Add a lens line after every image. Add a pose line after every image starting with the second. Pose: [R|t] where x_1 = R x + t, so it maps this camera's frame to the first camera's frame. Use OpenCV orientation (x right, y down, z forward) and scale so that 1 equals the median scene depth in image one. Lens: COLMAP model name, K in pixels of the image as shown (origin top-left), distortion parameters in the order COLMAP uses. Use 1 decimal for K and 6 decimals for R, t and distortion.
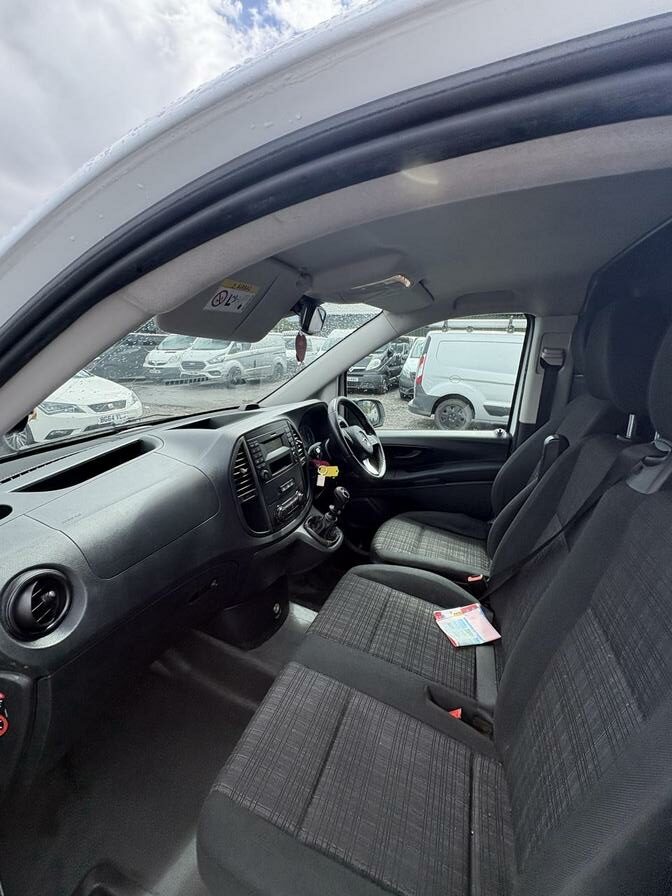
lens RADIAL K [[400.6, 0, 335.7], [0, 400.6, 434.9], [0, 0, 1]] dist [0.002573, -0.001192]
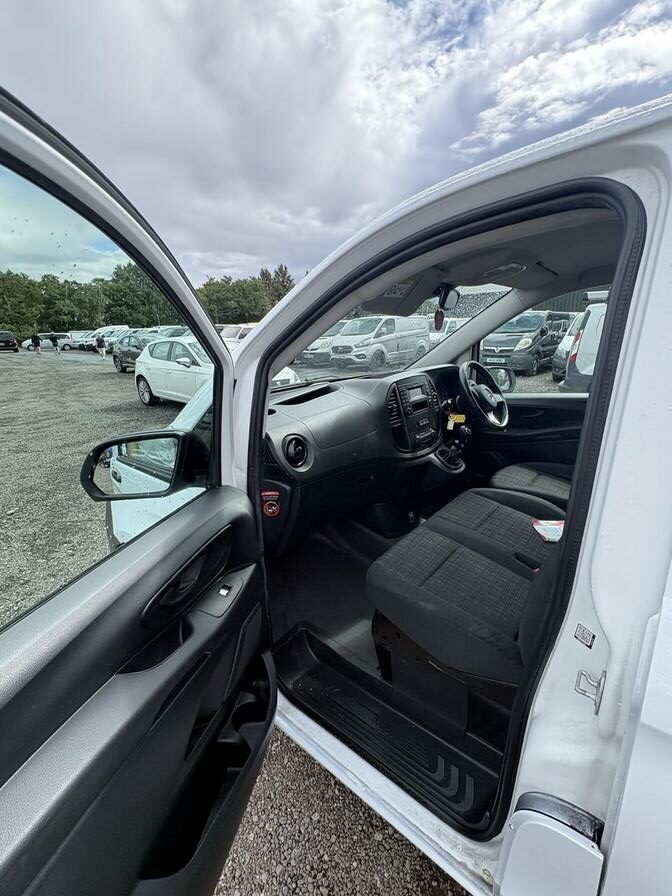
lens RADIAL K [[400.6, 0, 331.6], [0, 400.6, 439.9], [0, 0, 1]] dist [0.002573, -0.001192]
pose [[0.937752, 0.057025, -0.342593, 0.046572], [-0.040630, 0.997668, 0.054848, 0.099625], [0.344922, -0.037514, 0.937881, -0.330933]]
